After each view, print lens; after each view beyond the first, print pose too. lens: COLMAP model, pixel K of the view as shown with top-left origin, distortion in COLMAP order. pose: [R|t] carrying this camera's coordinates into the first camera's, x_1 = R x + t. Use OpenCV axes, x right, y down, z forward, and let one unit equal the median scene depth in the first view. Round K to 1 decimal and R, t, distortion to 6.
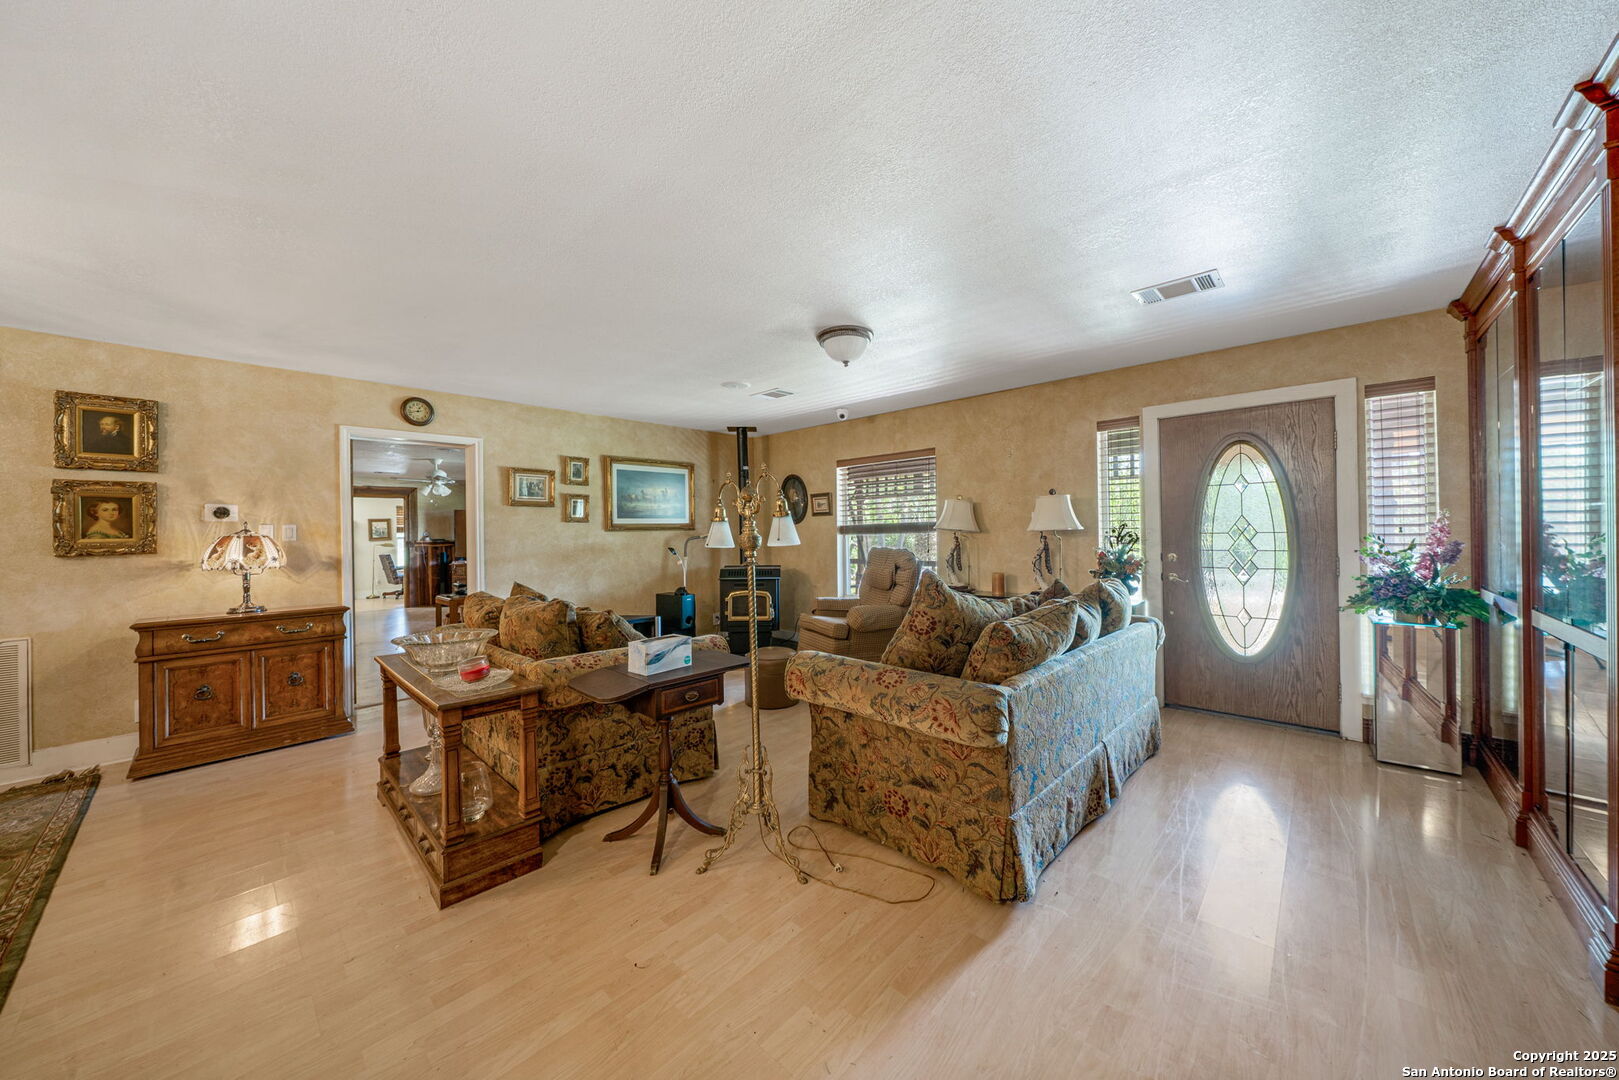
lens RADIAL K [[565.0, 0, 805.3], [0, 565.0, 534.3], [0, 0, 1]] dist [-0.002361, -0.000216]
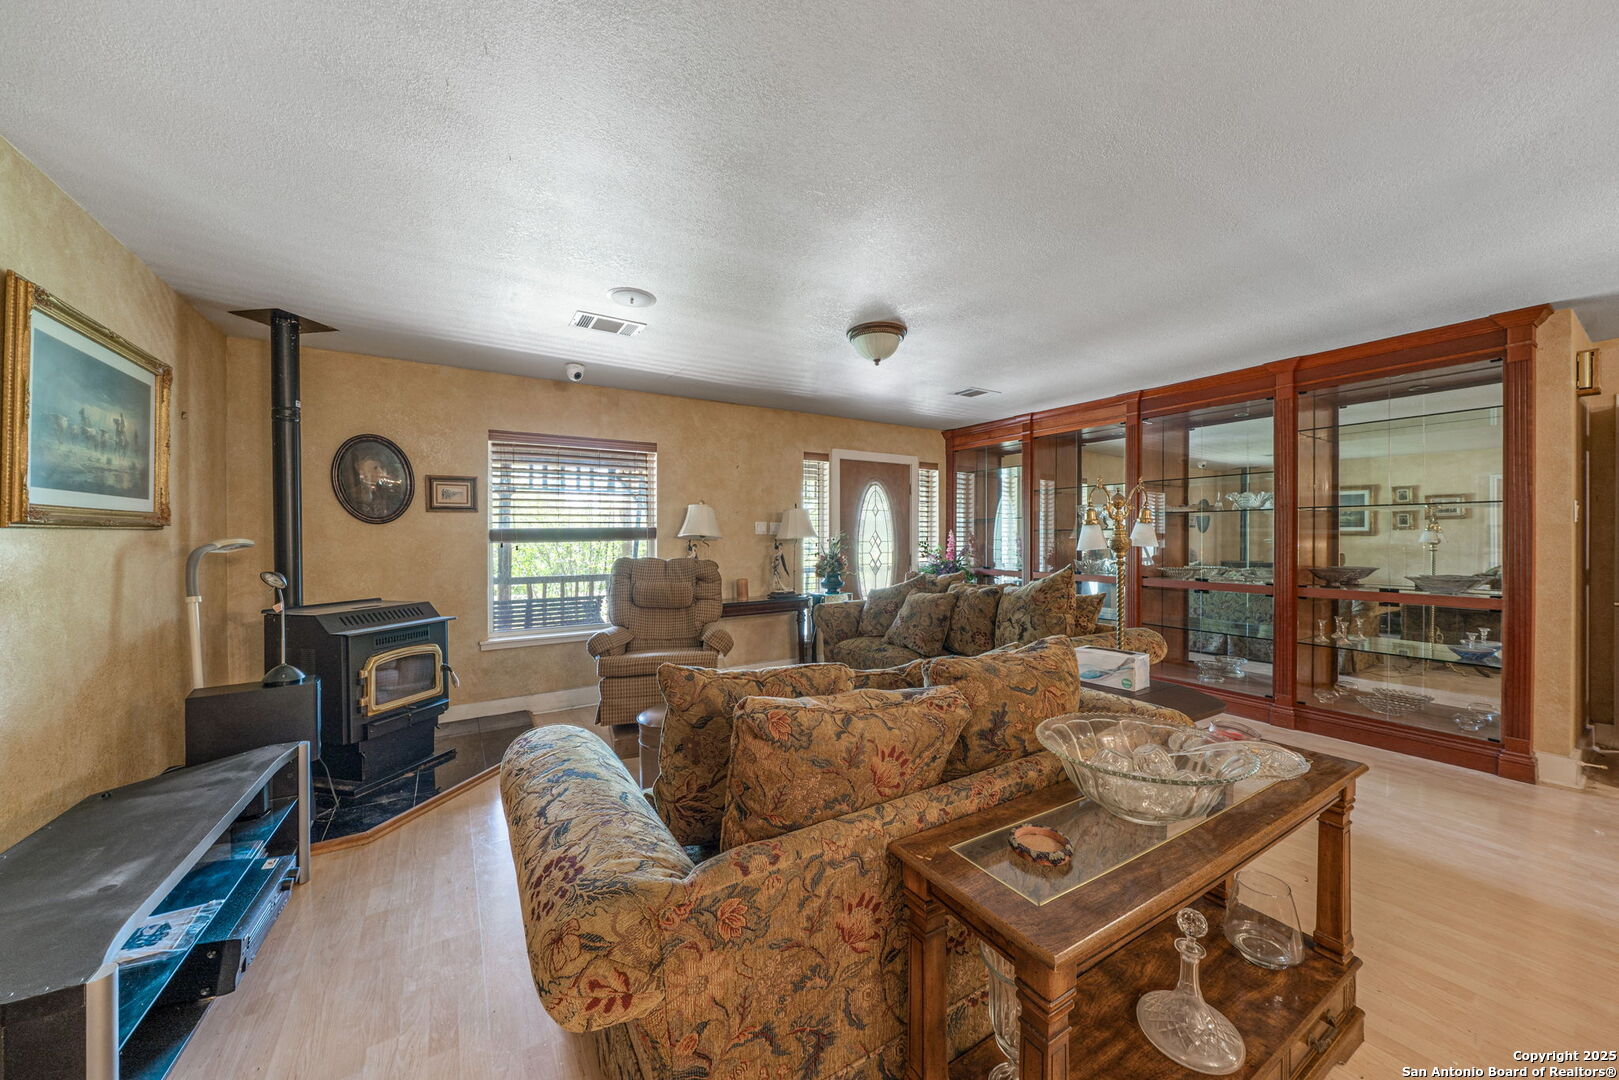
lens RADIAL K [[565.0, 0, 806.7], [0, 565.0, 536.4], [0, 0, 1]] dist [-0.002361, -0.000216]
pose [[0.259431, 0.013747, 0.965664, -0.728019], [0.002899, 0.999883, -0.015013, 0.006554], [-0.965757, 0.006695, 0.259360, 0.717509]]
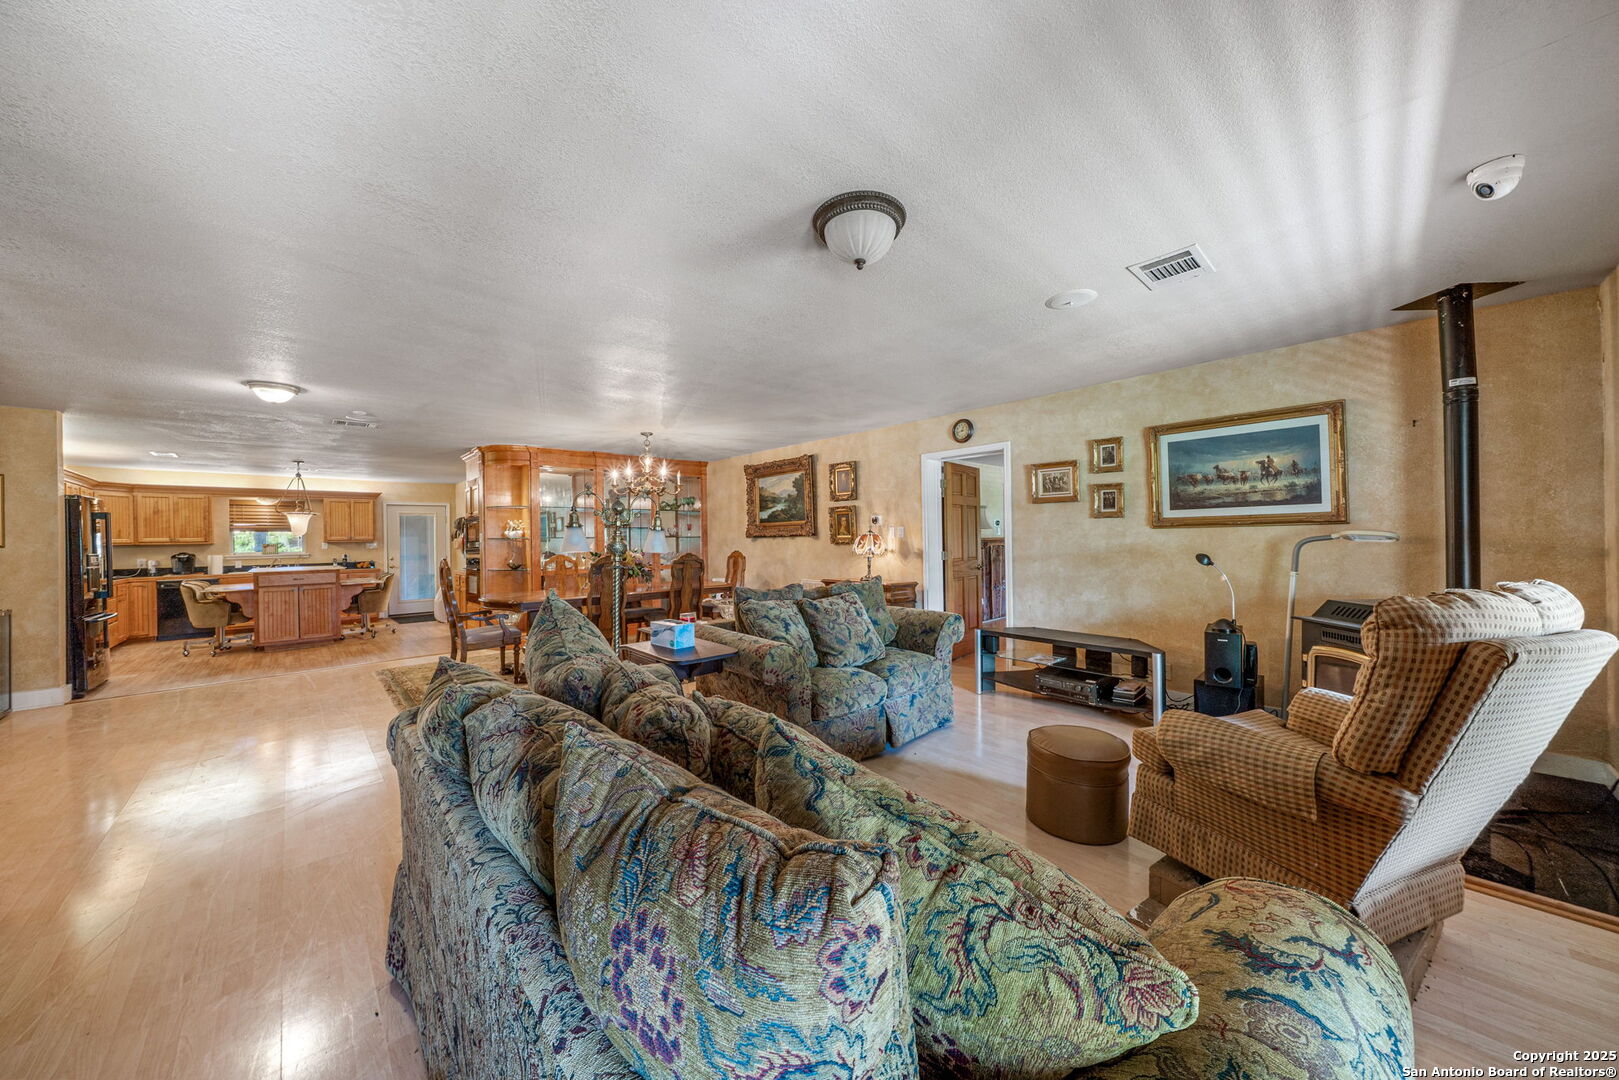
lens RADIAL K [[565.0, 0, 808.4], [0, 565.0, 541.6], [0, 0, 1]] dist [-0.002361, -0.000216]
pose [[-0.074911, 0.023993, -0.996902, 0.591430], [0.011952, 0.999660, 0.023162, -0.014550], [0.997119, -0.010180, -0.075173, 0.829922]]
